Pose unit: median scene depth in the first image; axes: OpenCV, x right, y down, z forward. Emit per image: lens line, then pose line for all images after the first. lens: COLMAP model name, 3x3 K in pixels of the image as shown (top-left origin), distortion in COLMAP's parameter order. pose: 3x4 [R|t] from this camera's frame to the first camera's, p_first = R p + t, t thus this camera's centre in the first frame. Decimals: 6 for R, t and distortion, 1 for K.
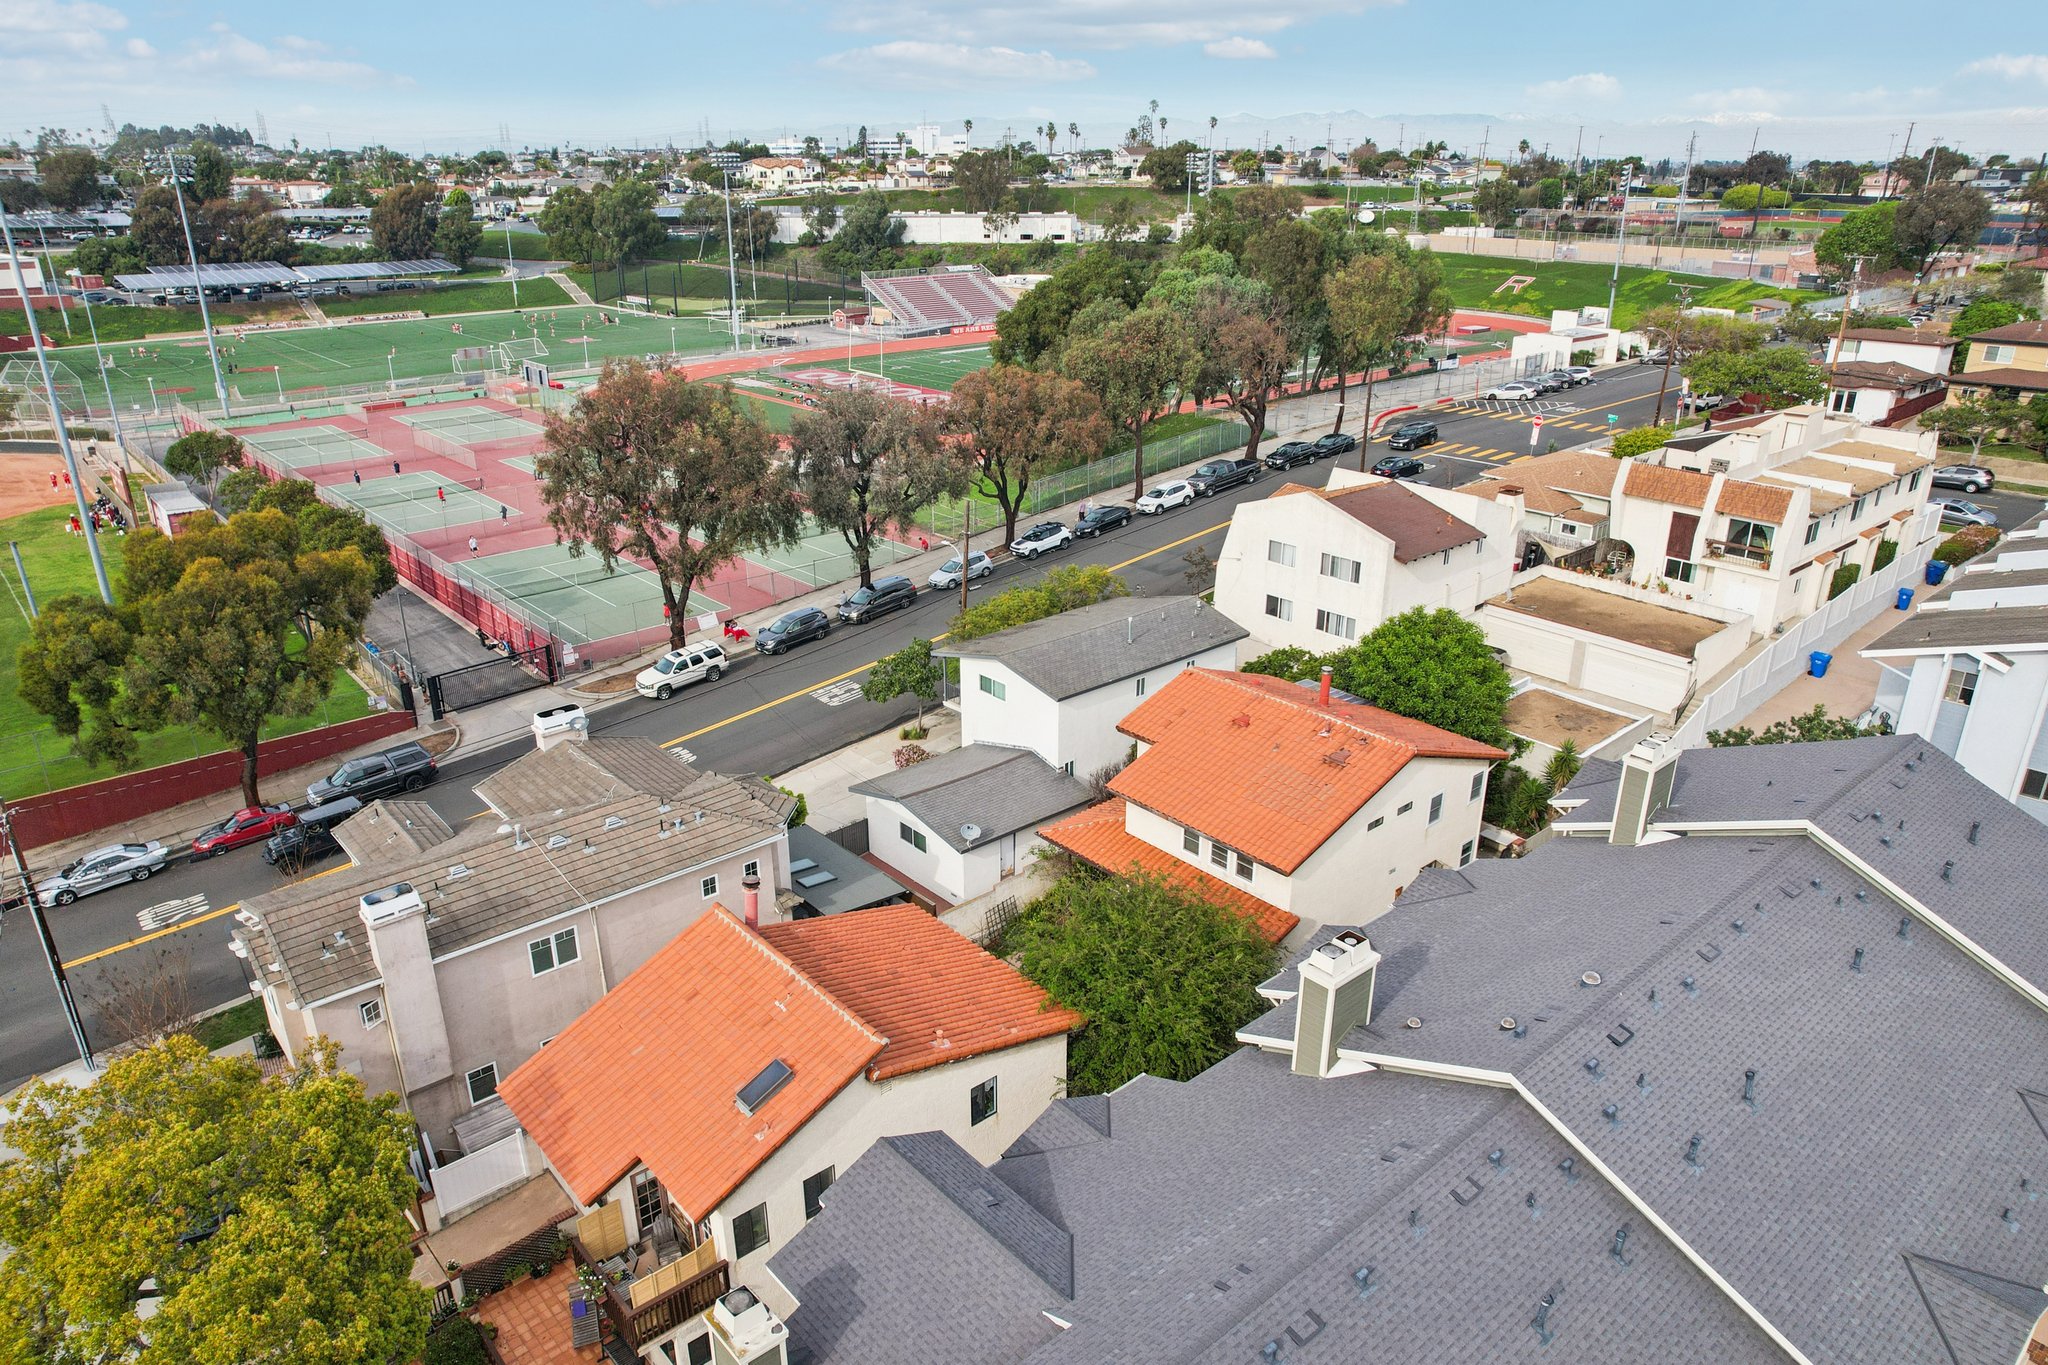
lens RADIAL K [[1321.6, 0, 1020.6], [0, 1321.6, 691.2], [0, 0, 1]] dist [-0.070940, 0.057168]
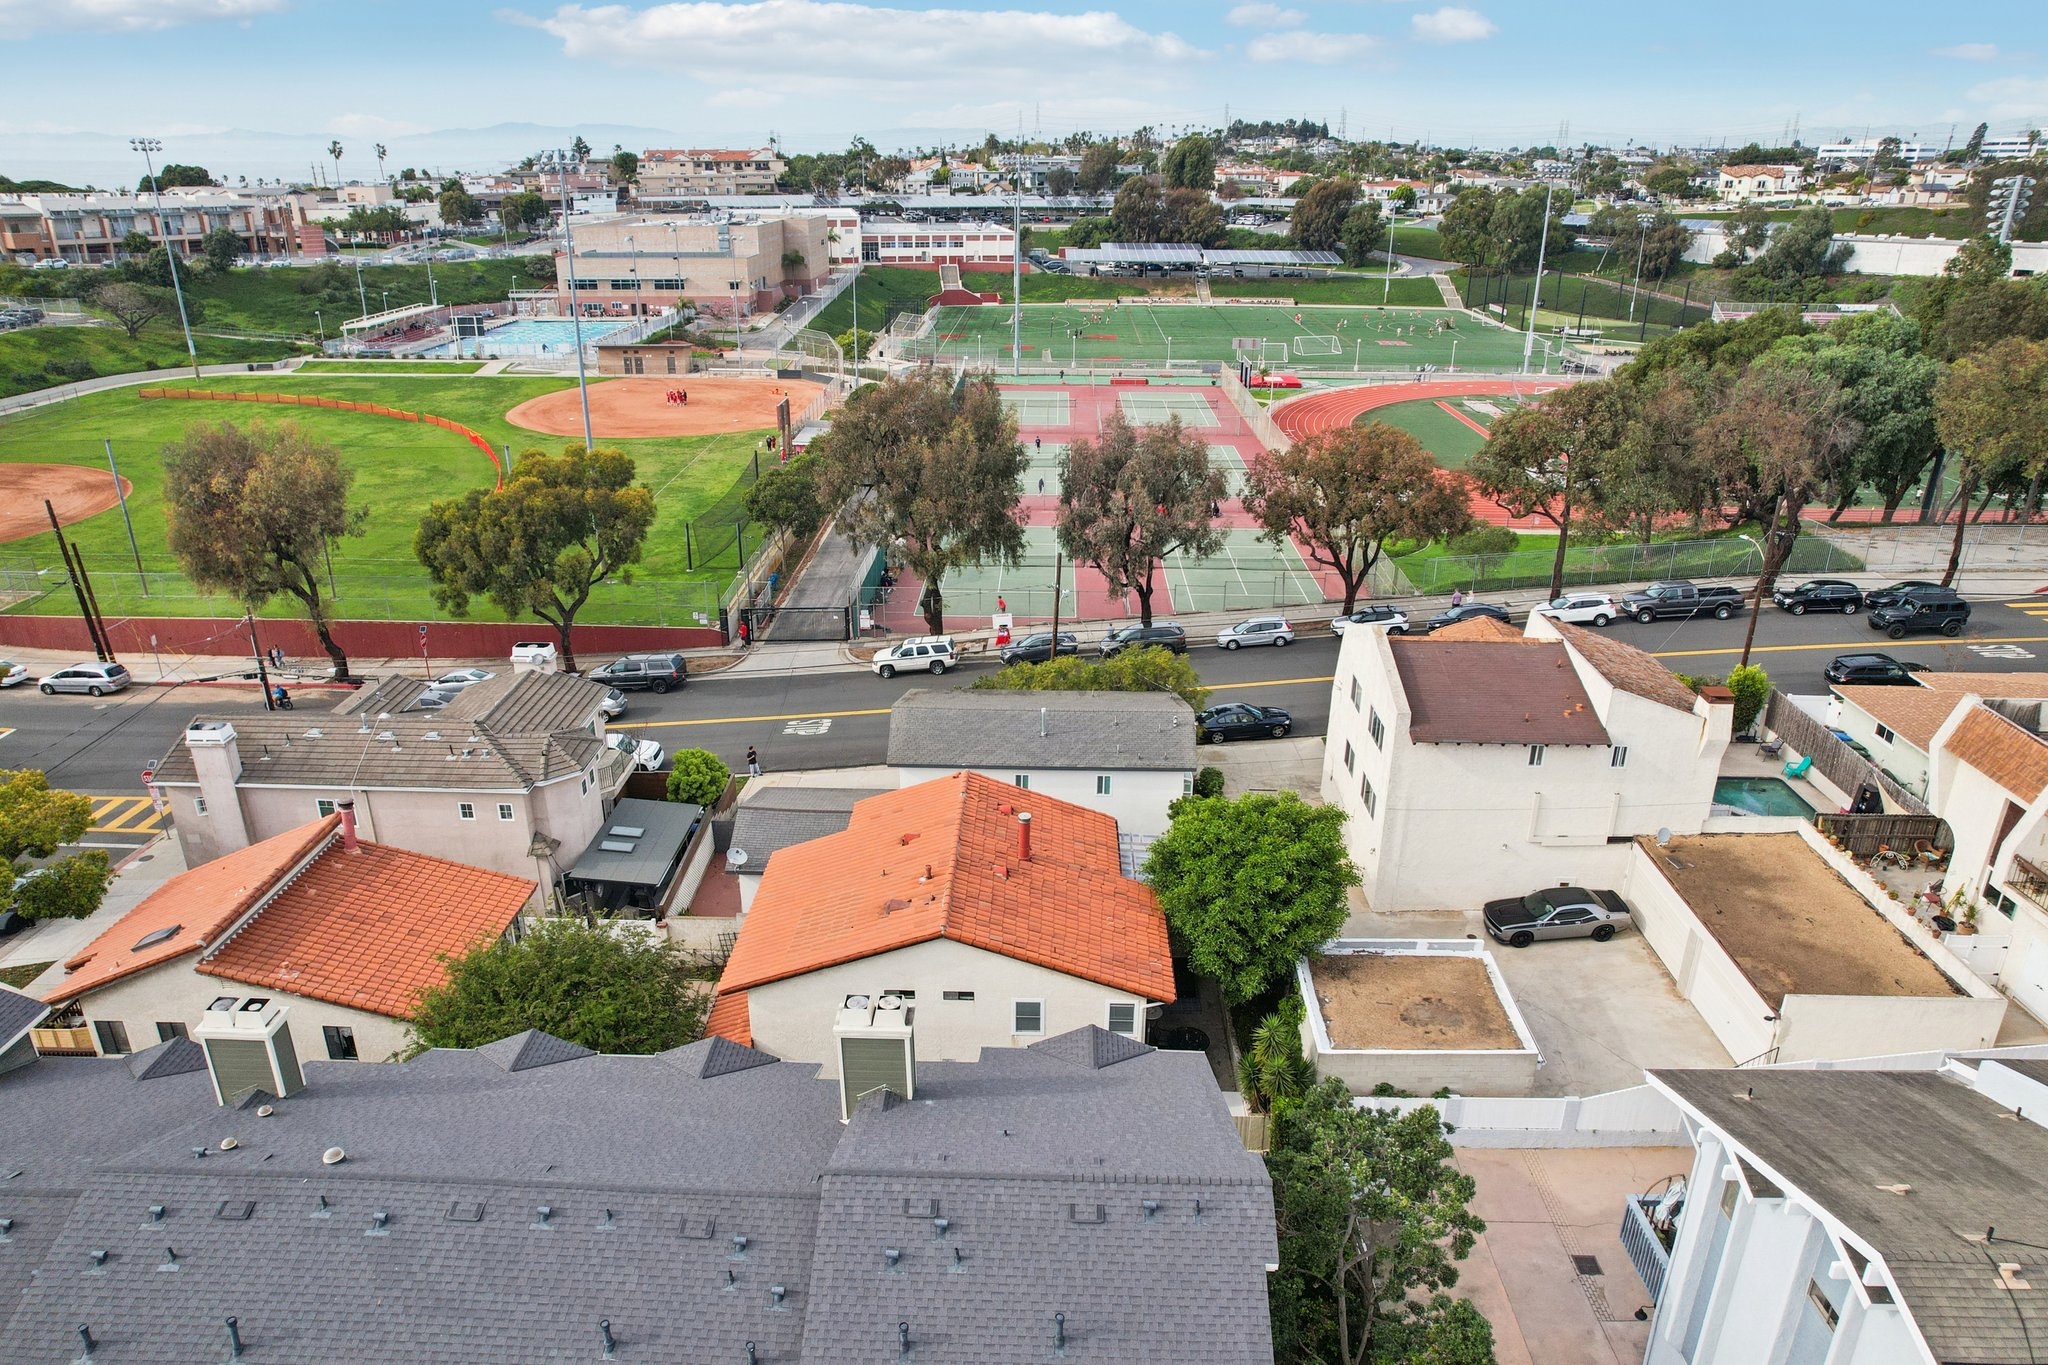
lens RADIAL K [[1321.6, 0, 1025.3], [0, 1321.6, 693.0], [0, 0, 1]] dist [-0.070940, 0.057168]
pose [[0.740400, 0.262417, -0.618826, 0.111677], [-0.259299, 0.960890, 0.097231, -0.026633], [0.620139, 0.088471, 0.779488, 0.049797]]
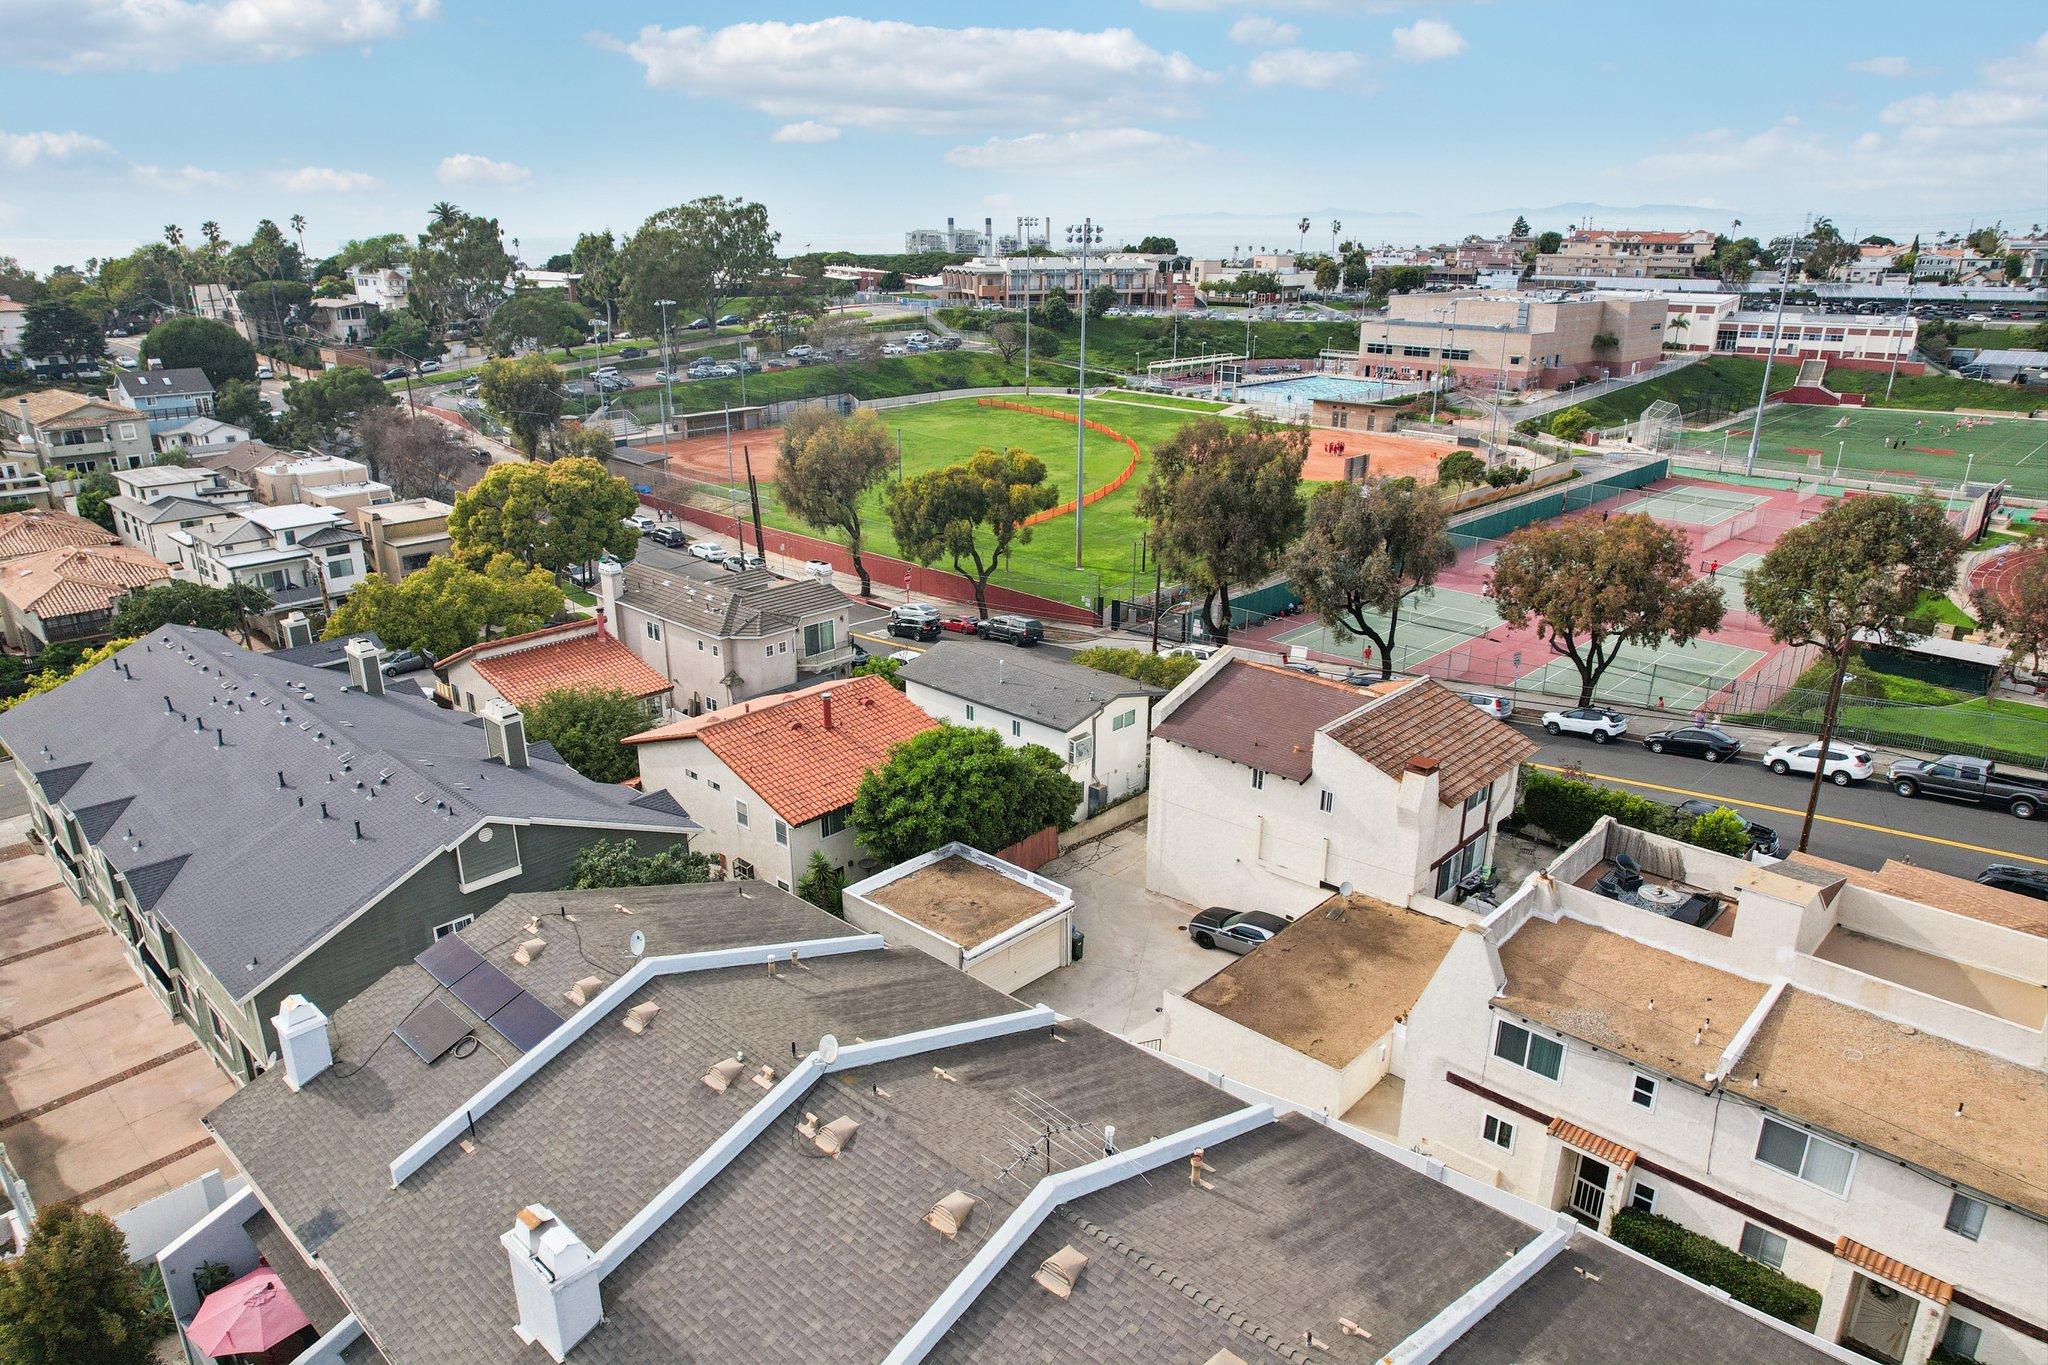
lens RADIAL K [[1321.6, 0, 1023.1], [0, 1321.6, 682.9], [0, 0, 1]] dist [-0.070940, 0.057168]
pose [[0.100823, 0.328481, -0.939114, 0.205416], [-0.376529, 0.886312, 0.269588, -0.062213], [0.920902, 0.326423, 0.213043, 0.136978]]
